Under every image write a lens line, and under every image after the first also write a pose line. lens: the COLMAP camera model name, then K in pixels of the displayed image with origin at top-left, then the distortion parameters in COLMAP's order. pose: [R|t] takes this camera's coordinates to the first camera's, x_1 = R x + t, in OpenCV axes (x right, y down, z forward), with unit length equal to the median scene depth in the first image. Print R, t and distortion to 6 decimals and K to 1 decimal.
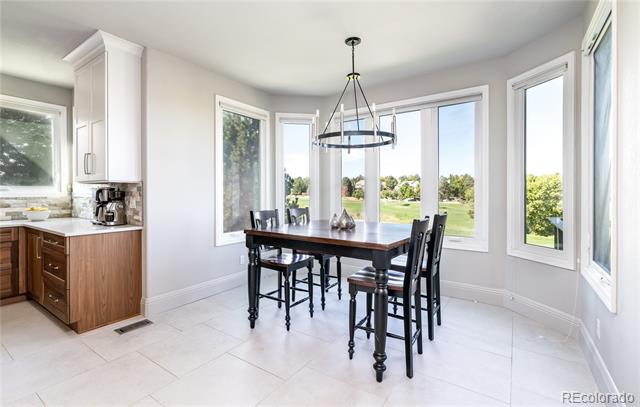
lens RADIAL K [[297.1, 0, 310.1], [0, 297.1, 194.7], [0, 0, 1]] dist [-0.009248, -0.000714]
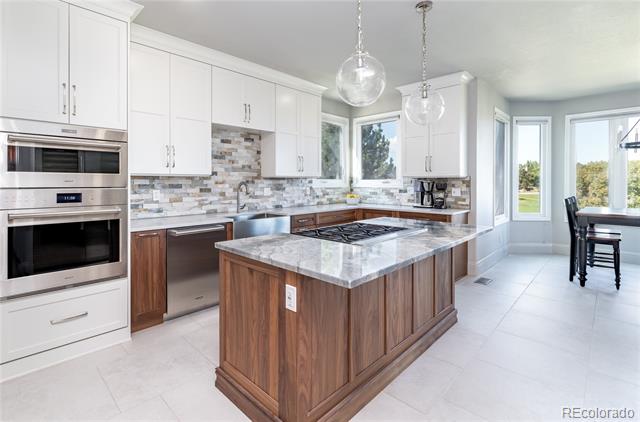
lens RADIAL K [[309.1, 0, 304.3], [0, 309.1, 184.3], [0, 0, 1]] dist [-0.000172, -0.000212]
pose [[0.985526, 0.001022, -0.169519, -0.876416], [-0.000742, 0.999998, 0.001715, -0.008432], [0.169520, -0.001564, 0.985525, -0.428597]]
